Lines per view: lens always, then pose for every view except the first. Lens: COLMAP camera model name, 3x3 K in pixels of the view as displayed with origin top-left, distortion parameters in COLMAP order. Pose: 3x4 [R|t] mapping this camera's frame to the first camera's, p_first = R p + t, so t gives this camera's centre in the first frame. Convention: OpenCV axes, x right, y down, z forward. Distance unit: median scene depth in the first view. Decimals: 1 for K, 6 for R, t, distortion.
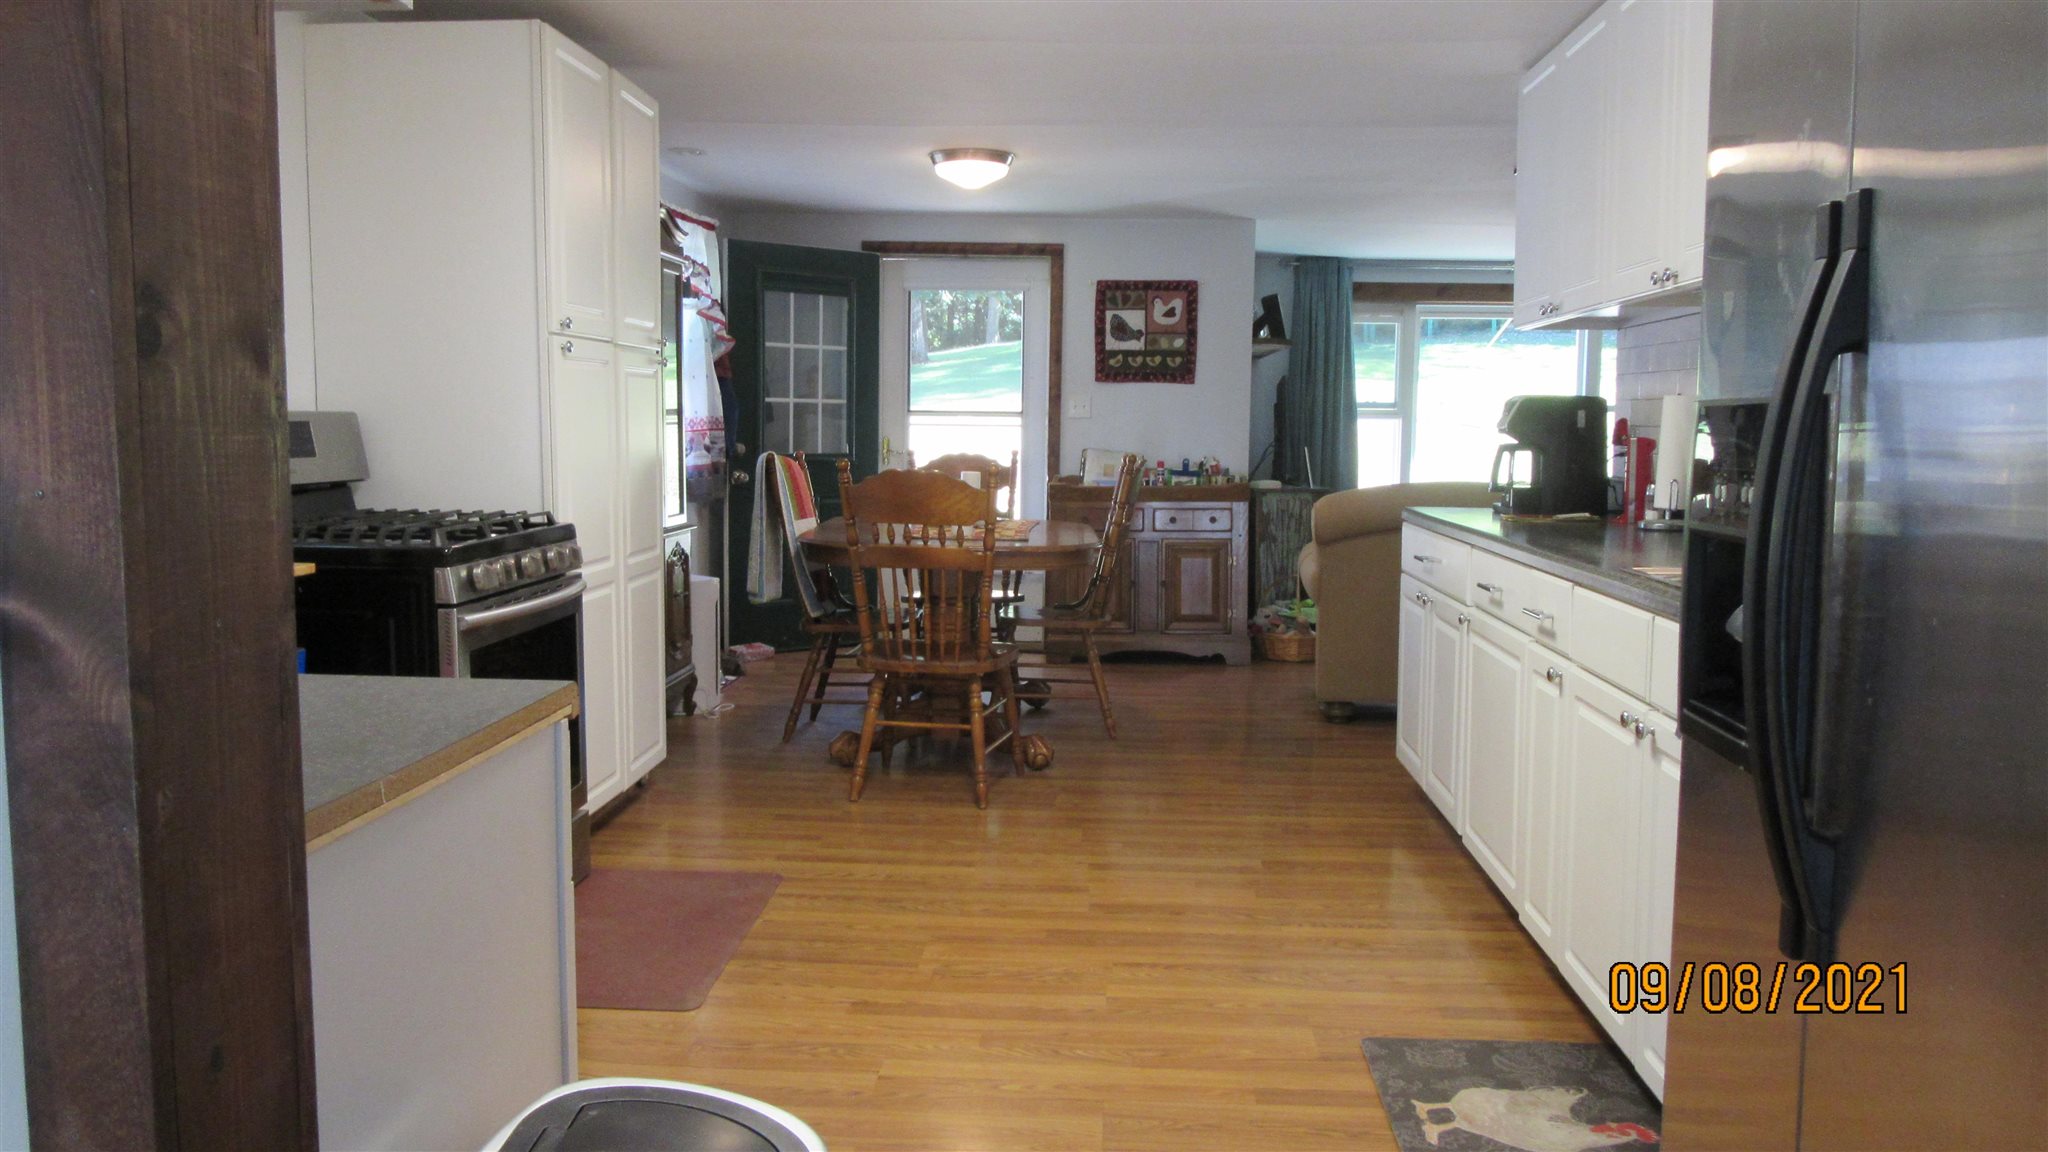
lens RADIAL K [[1563.4, 0, 1024.4], [0, 1563.4, 573.7], [0, 0, 1]] dist [-0.040463, 0.006136]
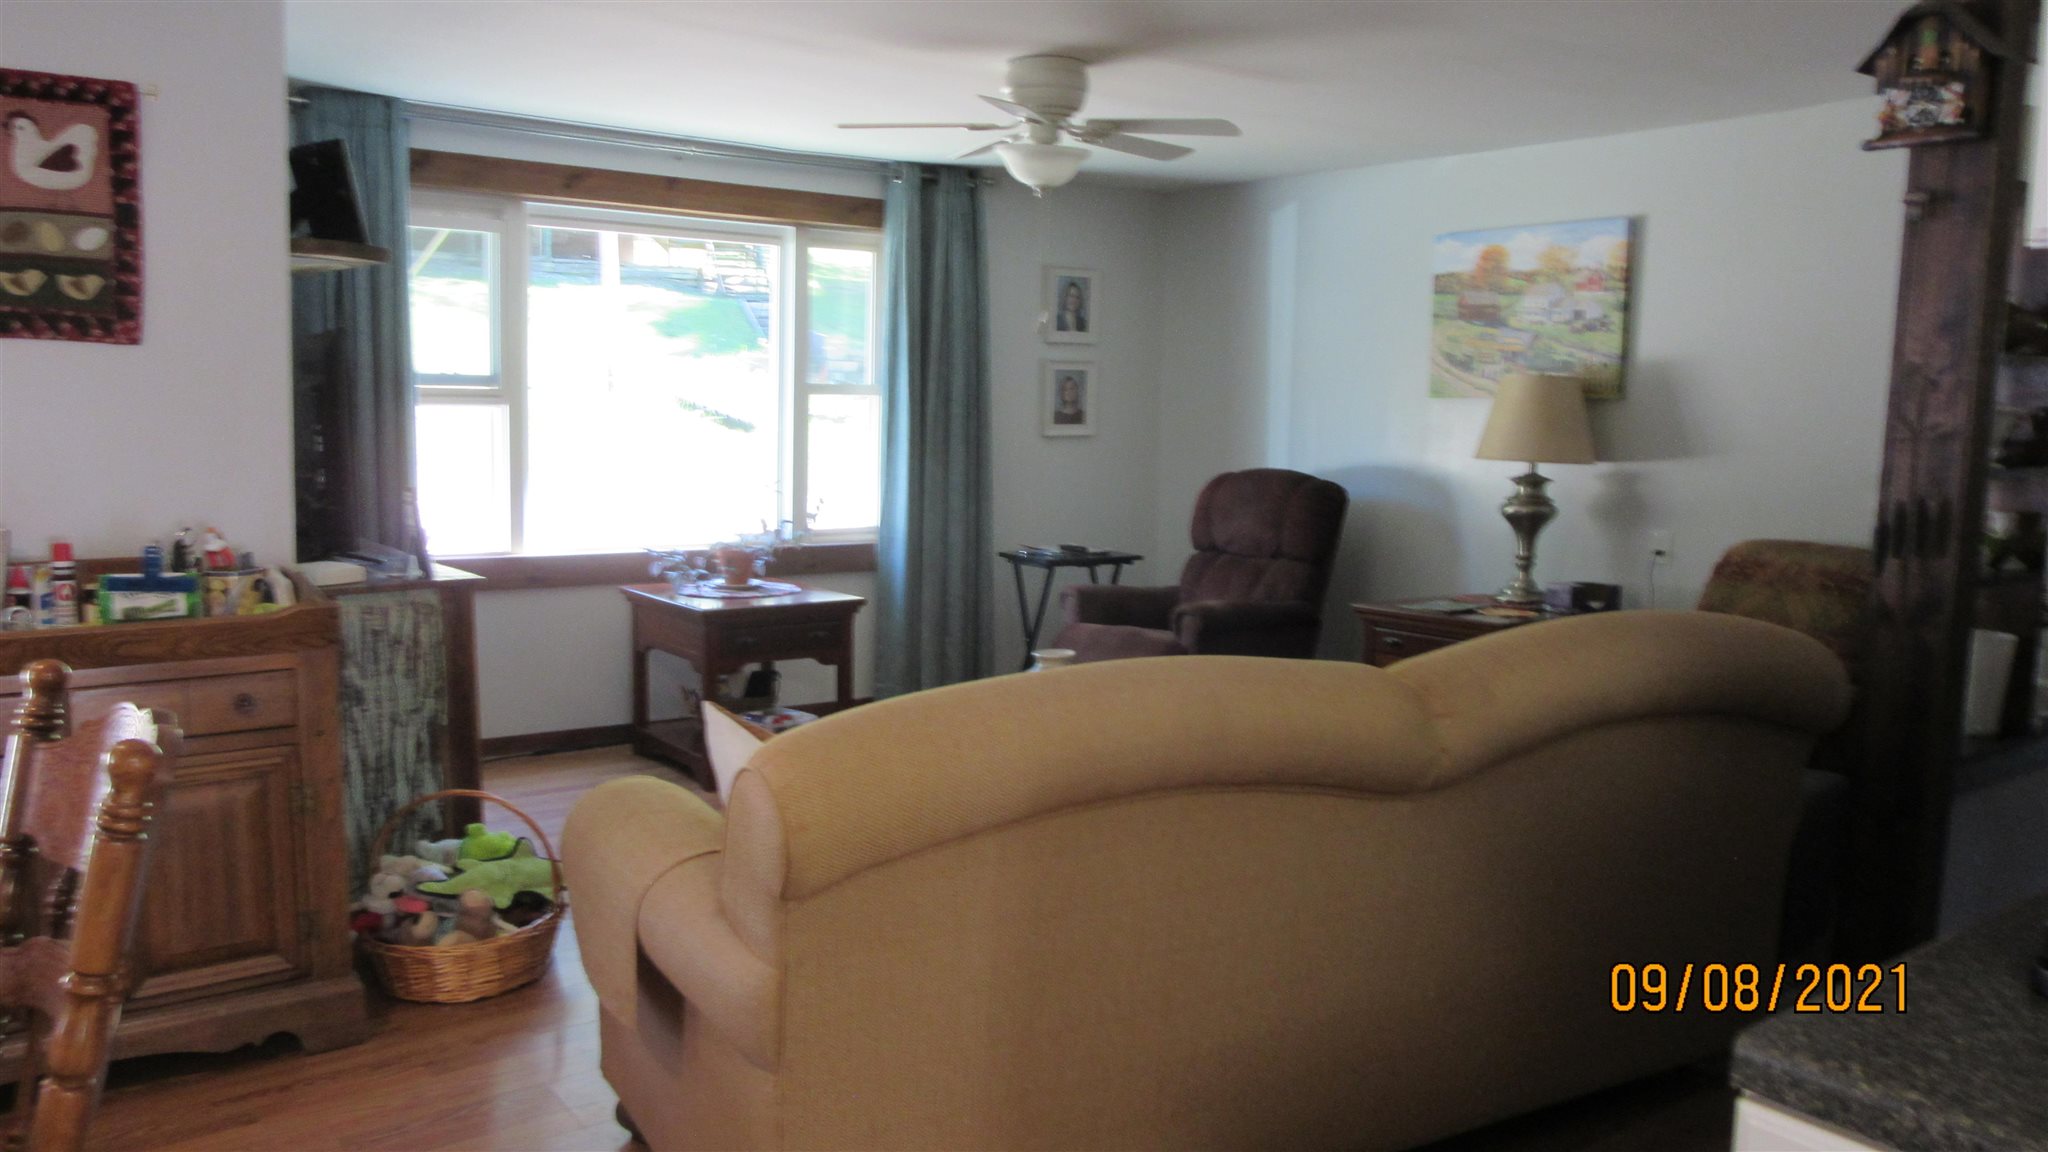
lens RADIAL K [[1558.3, 0, 1025.6], [0, 1558.3, 575.4], [0, 0, 1]] dist [-0.037876, -0.000077]
pose [[0.755293, -0.072549, 0.651360, 0.019201], [0.046880, 0.997289, 0.056718, -0.074202], [-0.653709, -0.012303, 0.756646, 0.552636]]
